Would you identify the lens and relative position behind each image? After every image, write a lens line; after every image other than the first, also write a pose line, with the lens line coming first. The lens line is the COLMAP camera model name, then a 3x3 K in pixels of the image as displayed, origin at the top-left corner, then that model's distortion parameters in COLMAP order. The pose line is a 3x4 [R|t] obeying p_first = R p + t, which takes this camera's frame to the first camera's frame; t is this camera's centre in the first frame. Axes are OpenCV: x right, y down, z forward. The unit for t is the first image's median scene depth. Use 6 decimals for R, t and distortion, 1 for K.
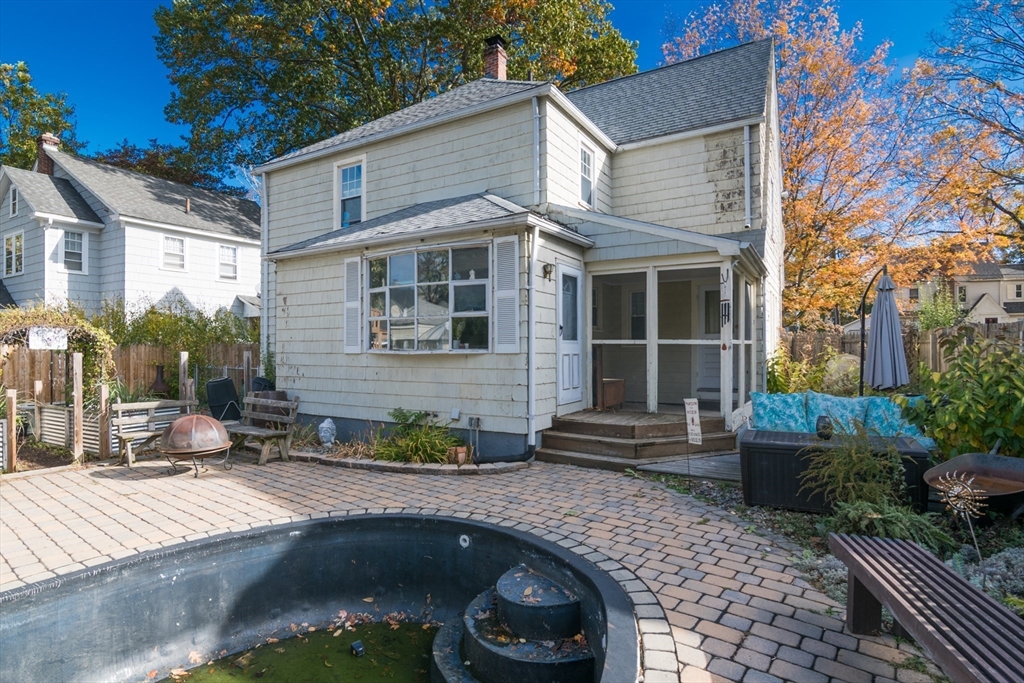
lens RADIAL K [[518.3, 0, 502.5], [0, 518.3, 342.8], [0, 0, 1]] dist [-0.015660, -0.000333]
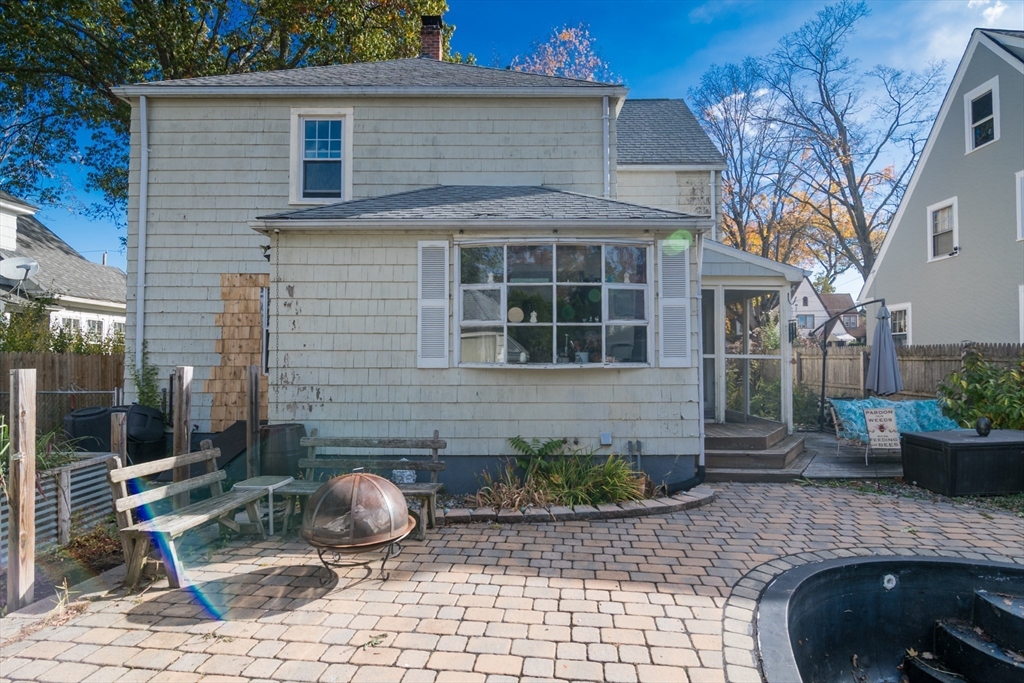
lens RADIAL K [[498.4, 0, 518.2], [0, 498.4, 350.3], [0, 0, 1]] dist [-0.013354, -0.002015]
pose [[0.859535, 0.015173, 0.510851, -0.559126], [-0.008512, 0.999846, -0.015375, 0.004829], [-0.511005, 0.008867, 0.859532, 0.320332]]
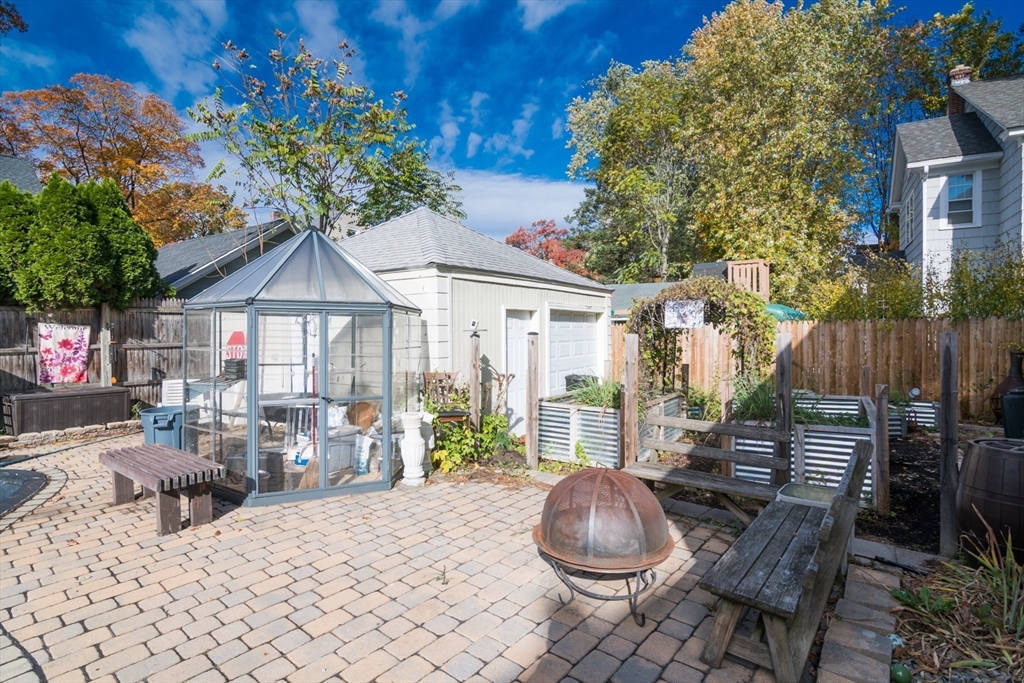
lens RADIAL K [[498.4, 0, 500.6], [0, 498.4, 341.3], [0, 0, 1]] dist [-0.013354, -0.002015]
pose [[-0.046801, 0.029135, -0.998479, -0.110292], [0.019145, 0.999417, 0.028265, 0.006061], [0.998721, -0.017793, -0.047331, 0.713375]]
